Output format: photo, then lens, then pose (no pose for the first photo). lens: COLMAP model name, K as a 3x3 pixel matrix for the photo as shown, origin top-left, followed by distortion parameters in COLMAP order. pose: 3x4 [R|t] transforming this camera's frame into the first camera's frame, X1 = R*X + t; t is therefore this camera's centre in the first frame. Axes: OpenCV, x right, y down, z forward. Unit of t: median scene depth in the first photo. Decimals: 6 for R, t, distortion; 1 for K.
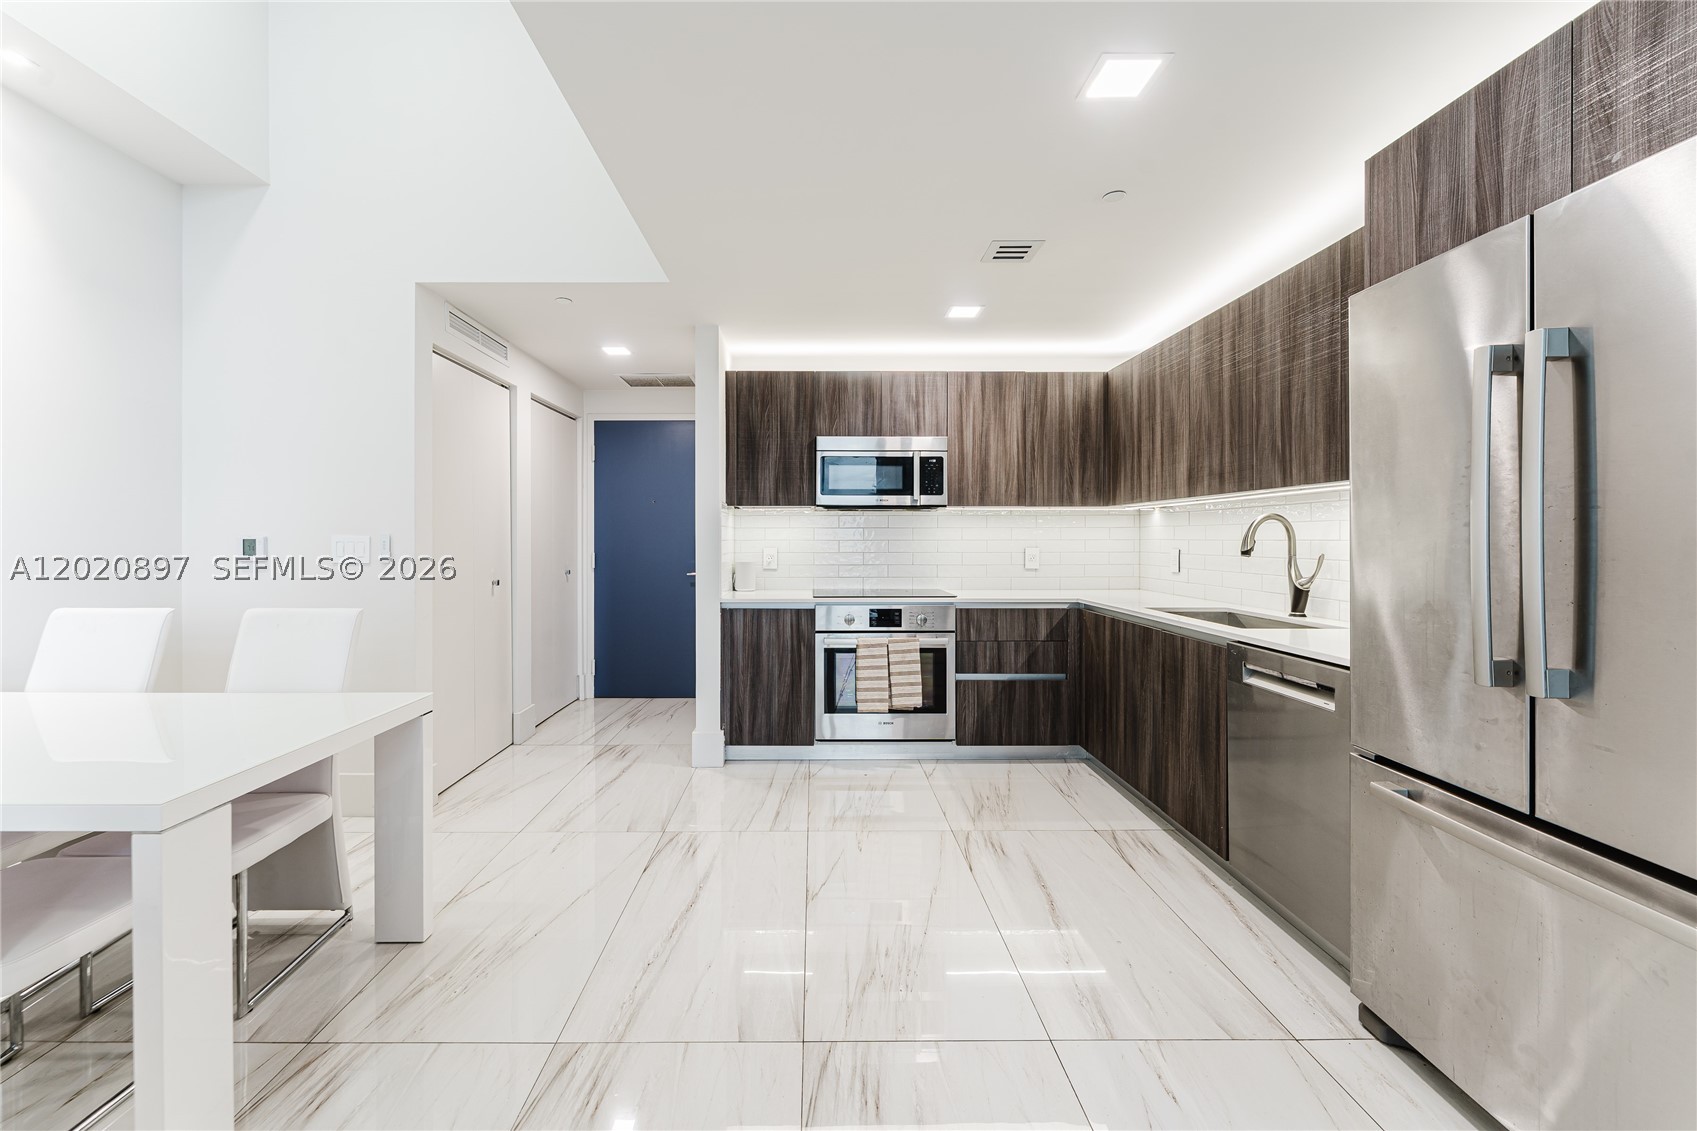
lens RADIAL K [[691.4, 0, 816.6], [0, 691.4, 550.2], [0, 0, 1]] dist [-0.000037, 0.000086]
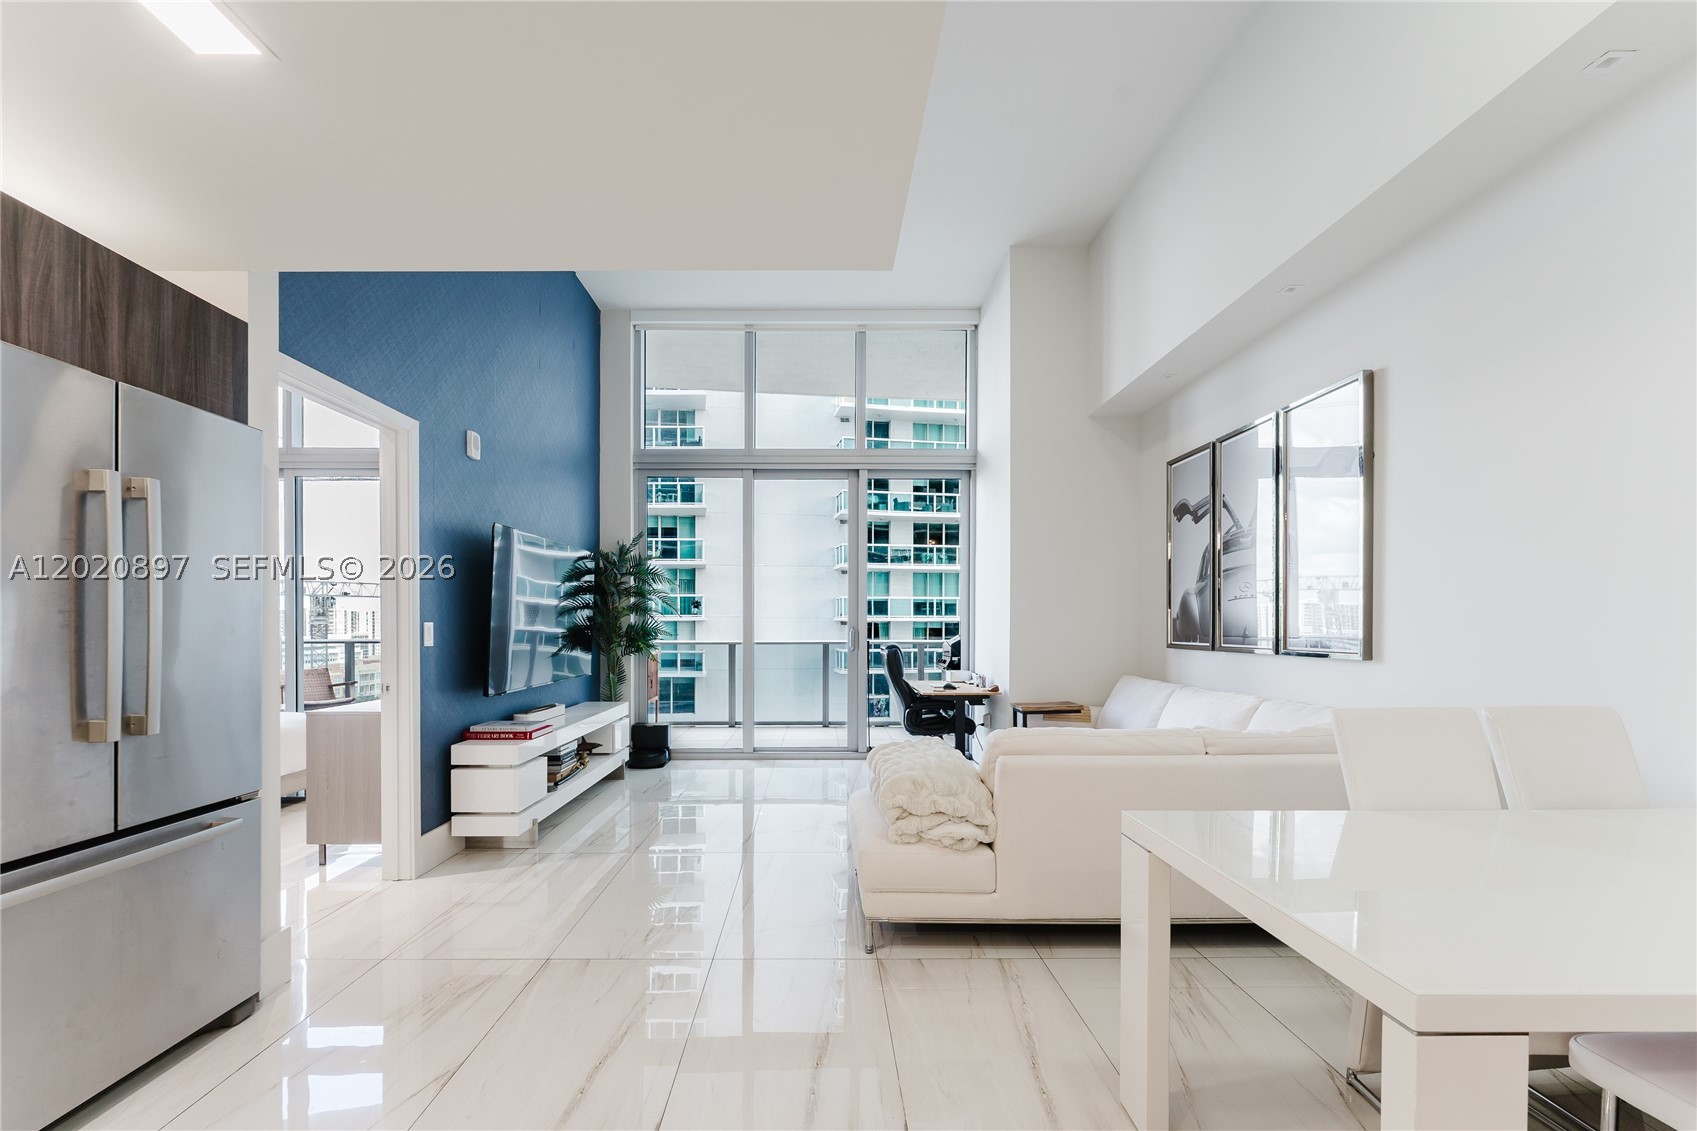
lens RADIAL K [[706.4, 0, 822.3], [0, 706.4, 627.7], [0, 0, 1]] dist [-0.001312, -0.000373]
pose [[-1.000000, -0.000038, -0.000329, -0.113993], [-0.000044, 0.999828, 0.018549, -0.012454], [0.000328, 0.018549, -0.999828, 0.818092]]
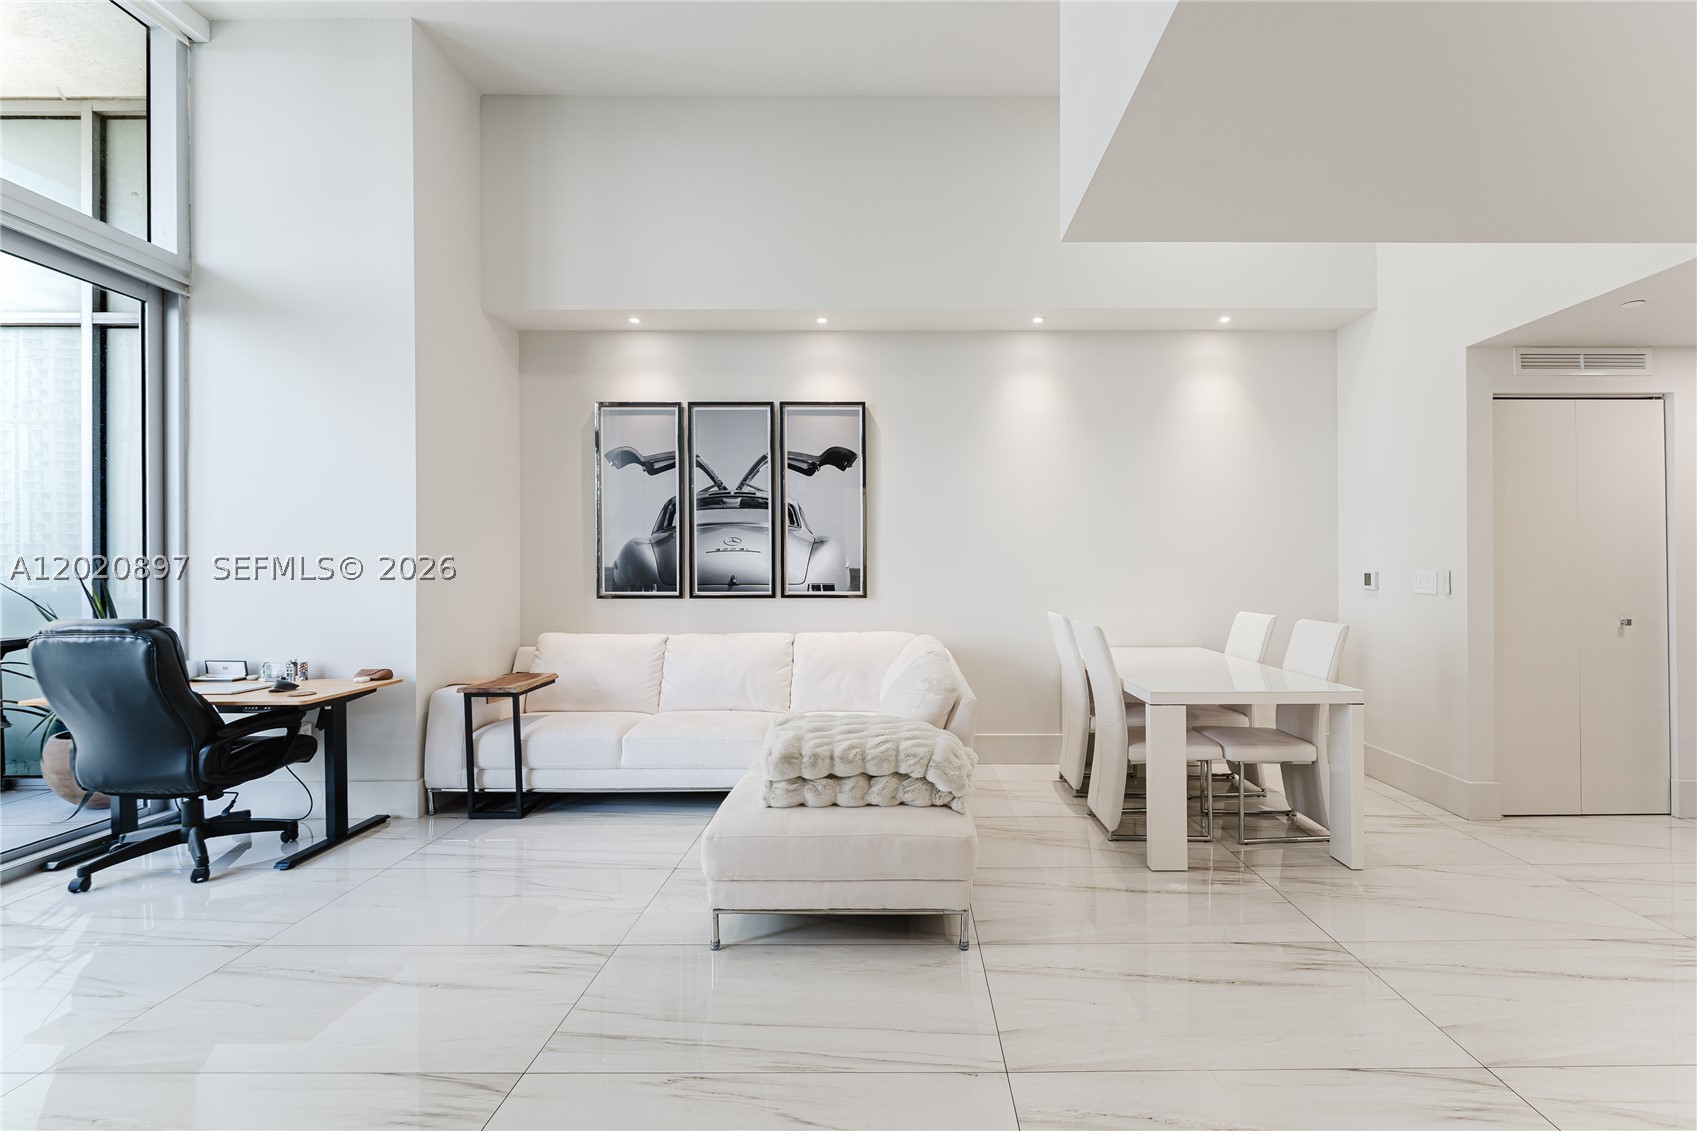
lens RADIAL K [[685.9, 0, 891.0], [0, 685.9, 597.7], [0, 0, 1]] dist [-0.000329, -0.000146]
pose [[-0.000320, 0.042807, -0.999083, 0.438556], [-0.012887, 0.999000, 0.042807, -0.010648], [0.999917, 0.012889, 0.000232, 0.044000]]
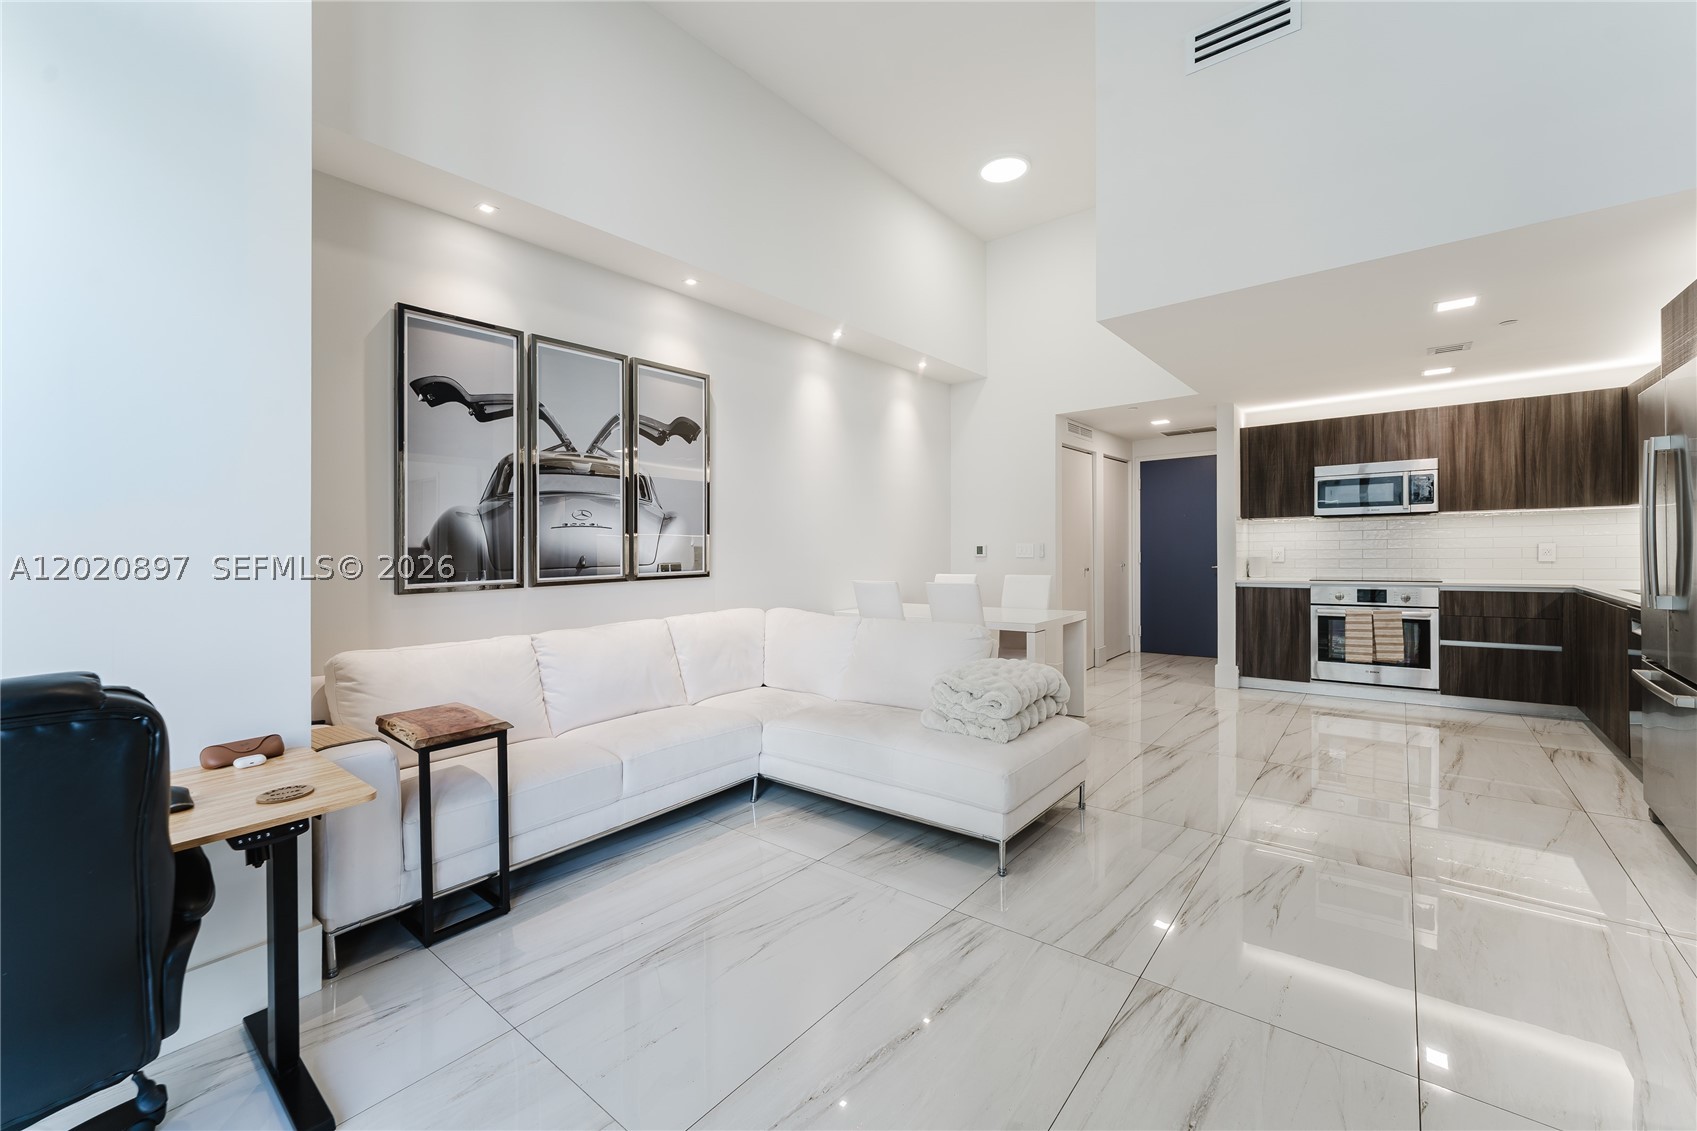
lens RADIAL K [[691.4, 0, 830.9], [0, 691.4, 560.6], [0, 0, 1]] dist [-0.000248, 0.000006]
pose [[0.770176, -0.002072, -0.637828, 0.148243], [0.008979, 0.999931, 0.007594, 0.006898], [0.637768, -0.011575, 0.770141, -0.756688]]
